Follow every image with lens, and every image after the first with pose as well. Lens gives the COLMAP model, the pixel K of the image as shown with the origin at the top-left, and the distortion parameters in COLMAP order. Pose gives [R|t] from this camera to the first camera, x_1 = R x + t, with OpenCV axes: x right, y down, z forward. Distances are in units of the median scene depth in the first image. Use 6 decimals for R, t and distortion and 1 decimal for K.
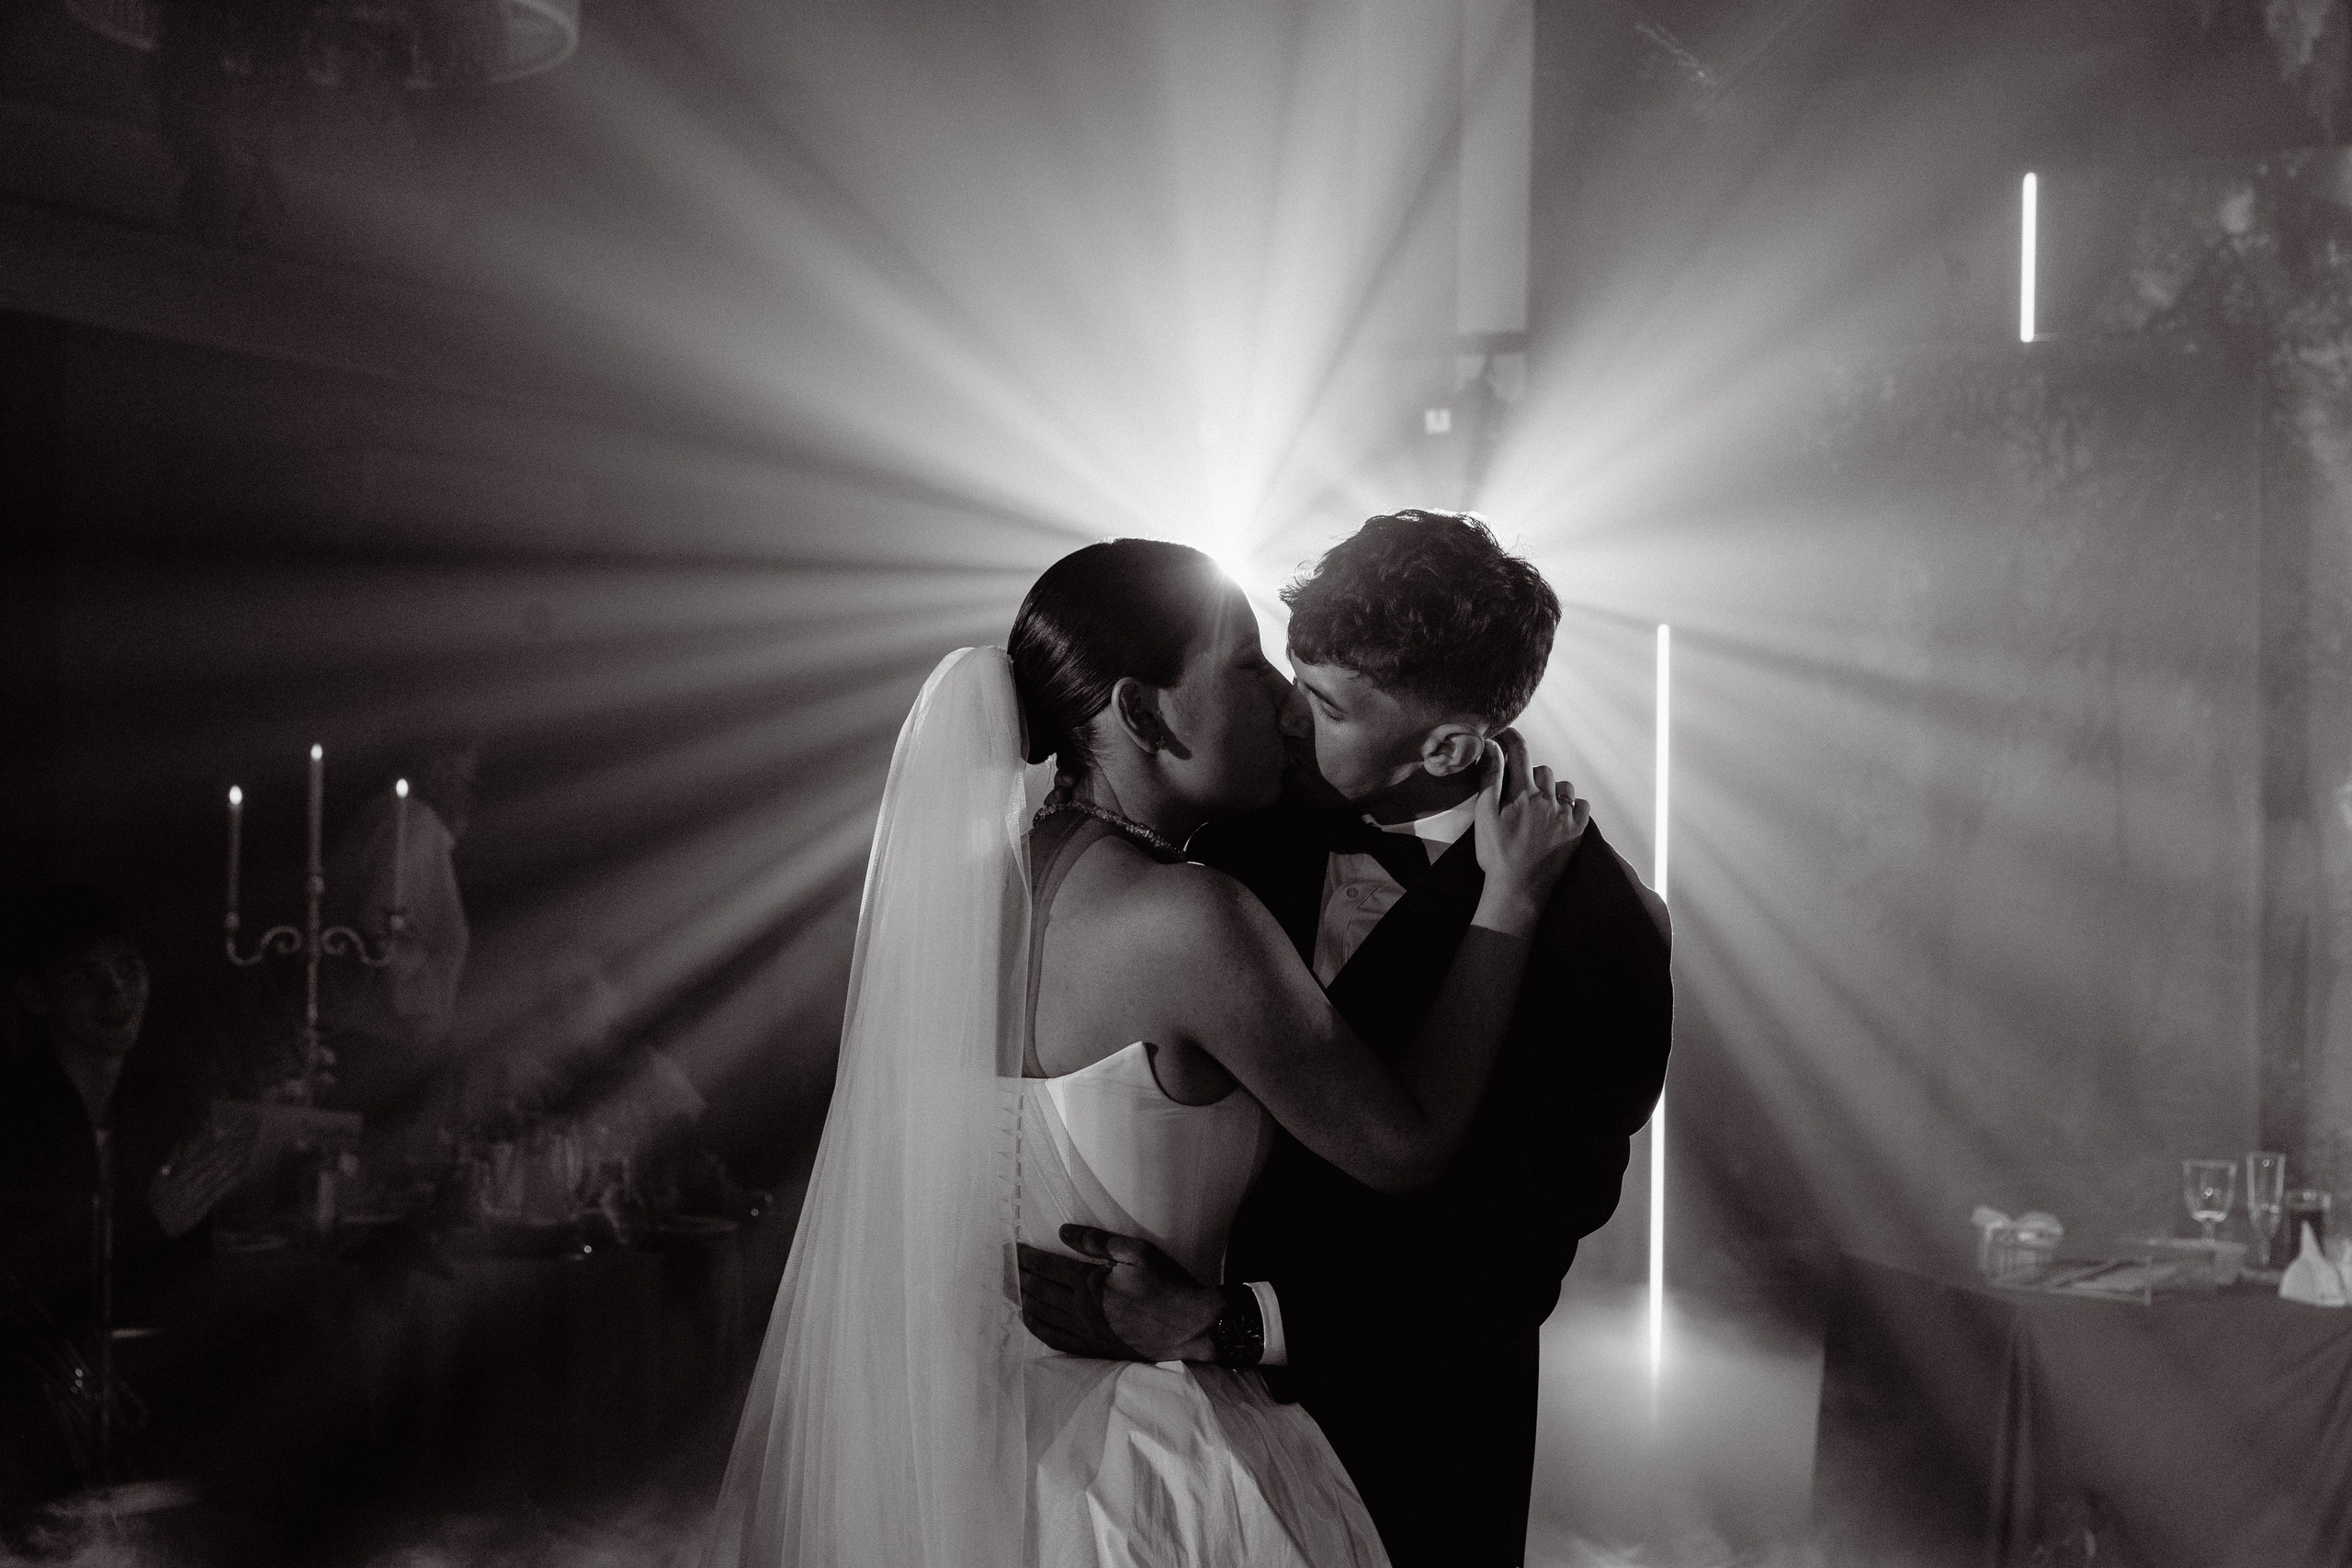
lens RADIAL K [[3571.7, 0, 1183.8], [0, 3571.7, 782.3], [0, 0, 1]] dist [0.000391, 0.000000]
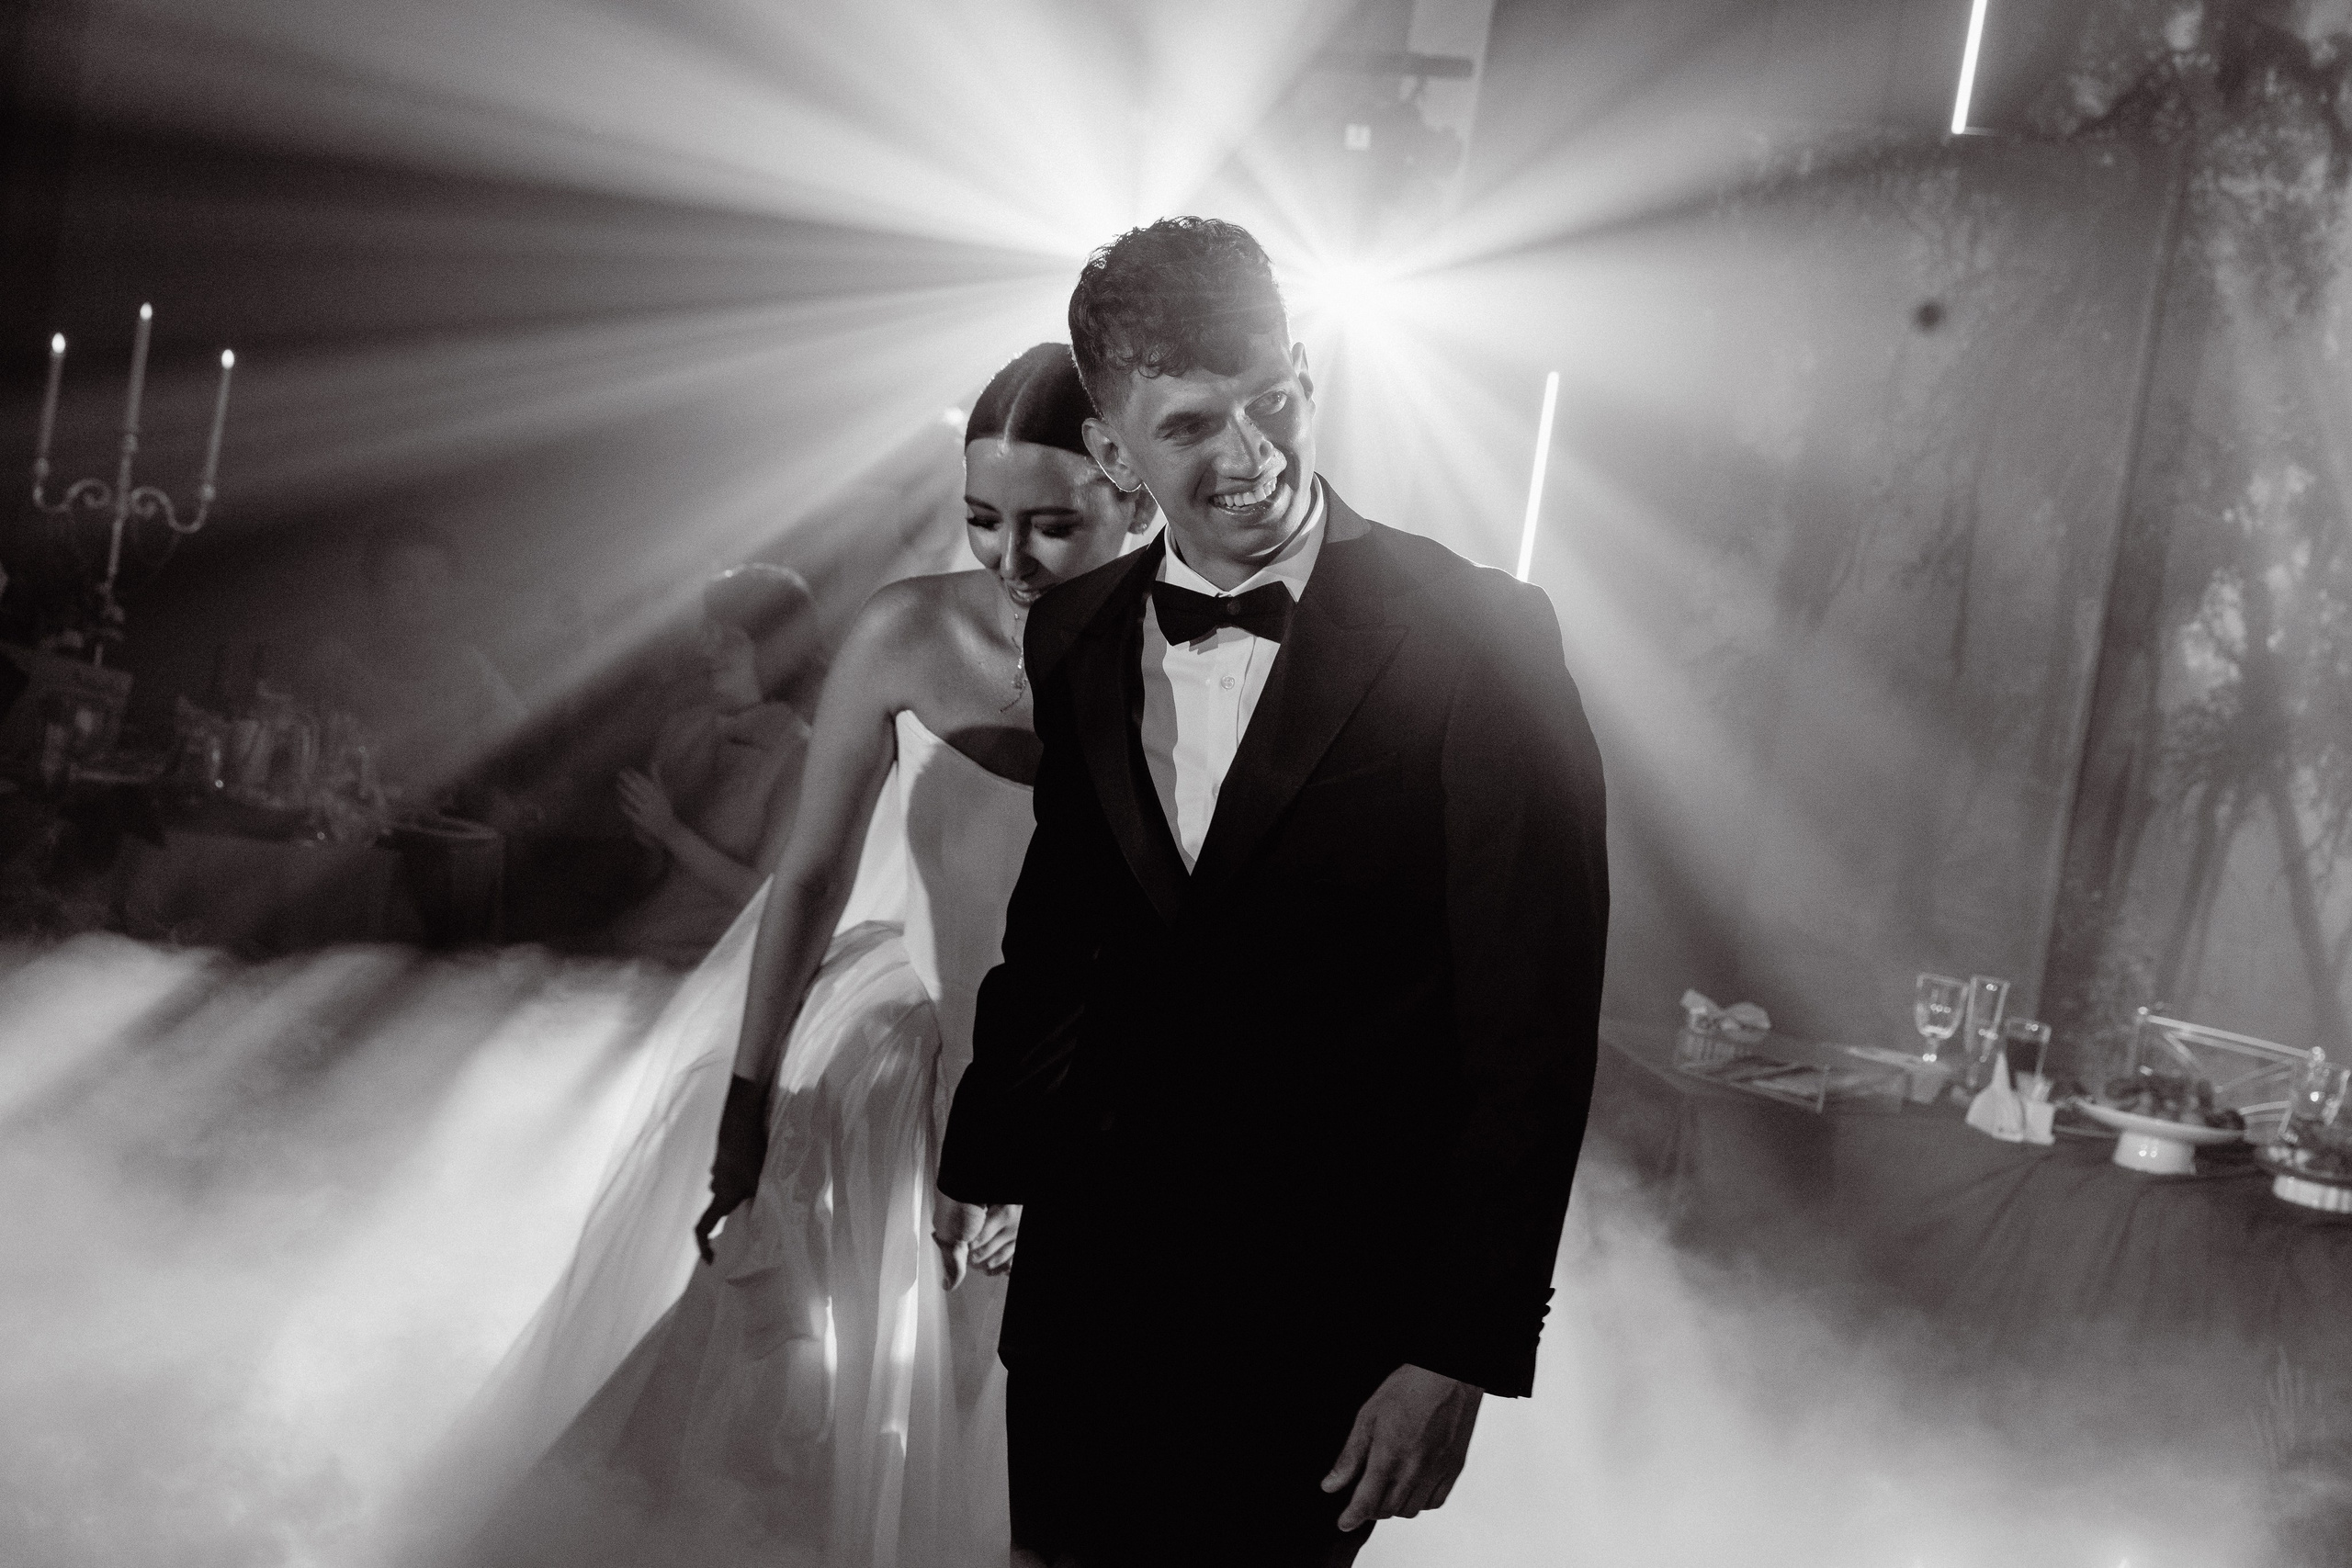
lens RADIAL K [[3333.1, 0, 1170.4], [0, 3333.1, 793.5], [0, 0, 1]] dist [0.012352, 0.000000]
pose [[0.989775, 0.138890, -0.032466, 0.080863], [-0.135164, 0.986014, 0.097510, -0.004775], [0.045555, -0.092124, 0.994705, 0.060503]]
